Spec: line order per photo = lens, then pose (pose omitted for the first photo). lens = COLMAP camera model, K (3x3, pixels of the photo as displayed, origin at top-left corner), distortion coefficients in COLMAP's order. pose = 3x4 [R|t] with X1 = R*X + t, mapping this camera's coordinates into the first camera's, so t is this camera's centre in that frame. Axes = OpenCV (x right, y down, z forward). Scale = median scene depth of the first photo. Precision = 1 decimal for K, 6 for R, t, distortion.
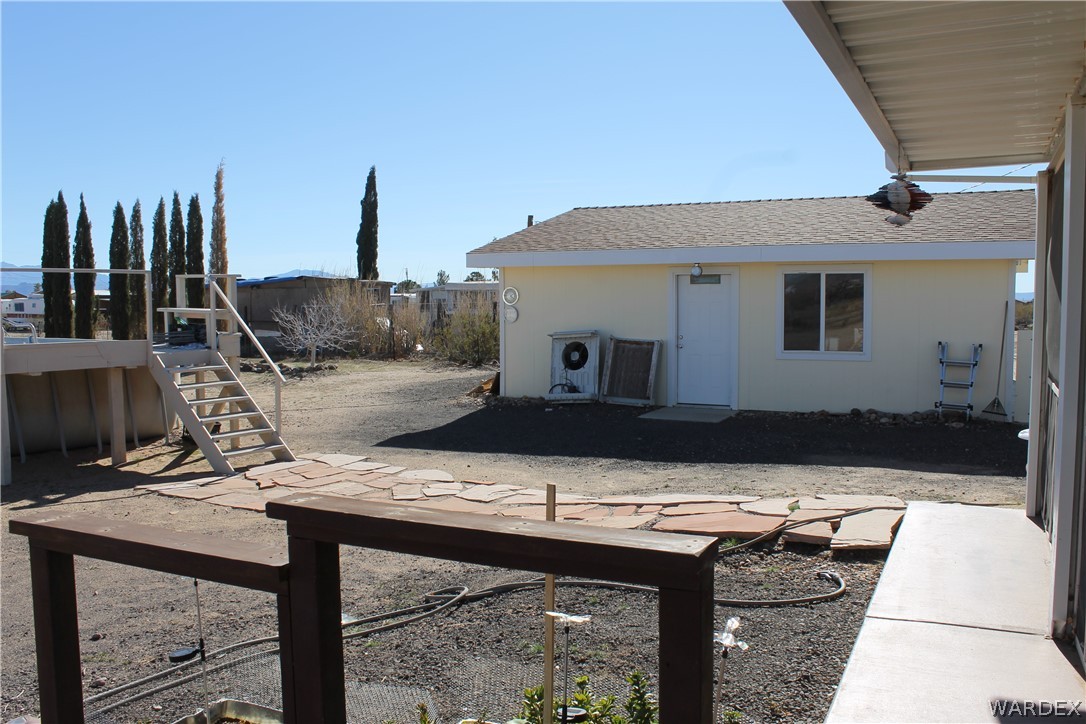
lens RADIAL K [[911.0, 0, 536.8], [0, 911.0, 356.9], [0, 0, 1]] dist [-0.087059, 0.012474]
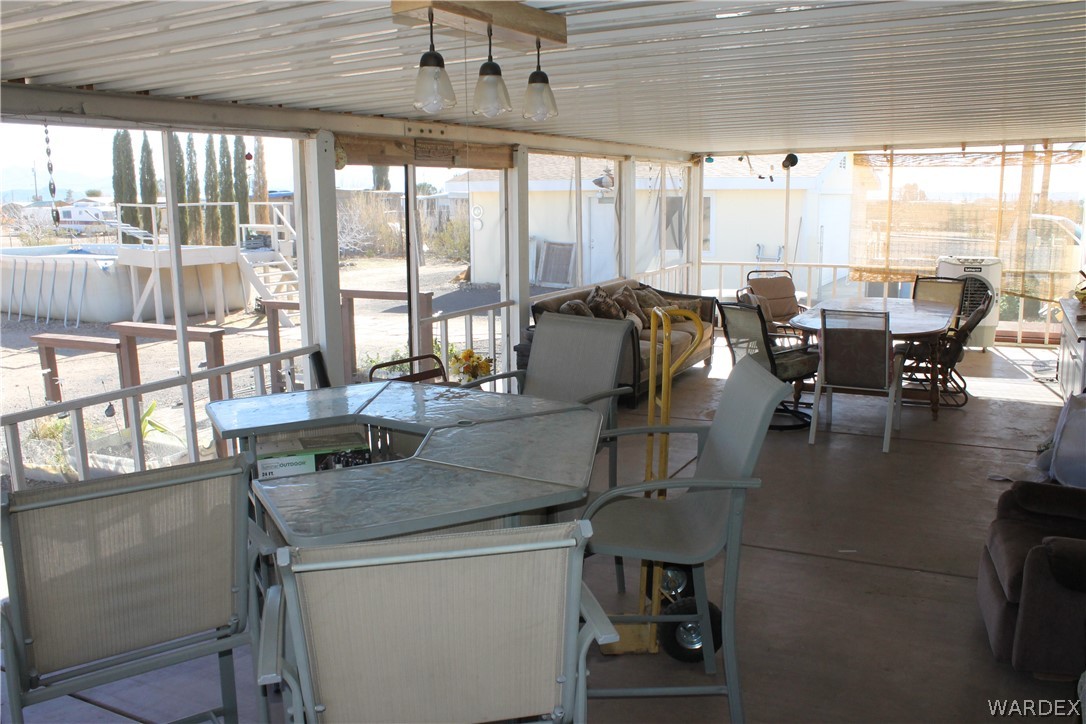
lens RADIAL K [[911.0, 0, 549.3], [0, 911.0, 365.0], [0, 0, 1]] dist [-0.087059, 0.012474]
pose [[0.999944, -0.003032, -0.010155, 0.103317], [0.004219, 0.992887, 0.118983, 0.002435], [0.009722, -0.119019, 0.992844, -0.454374]]
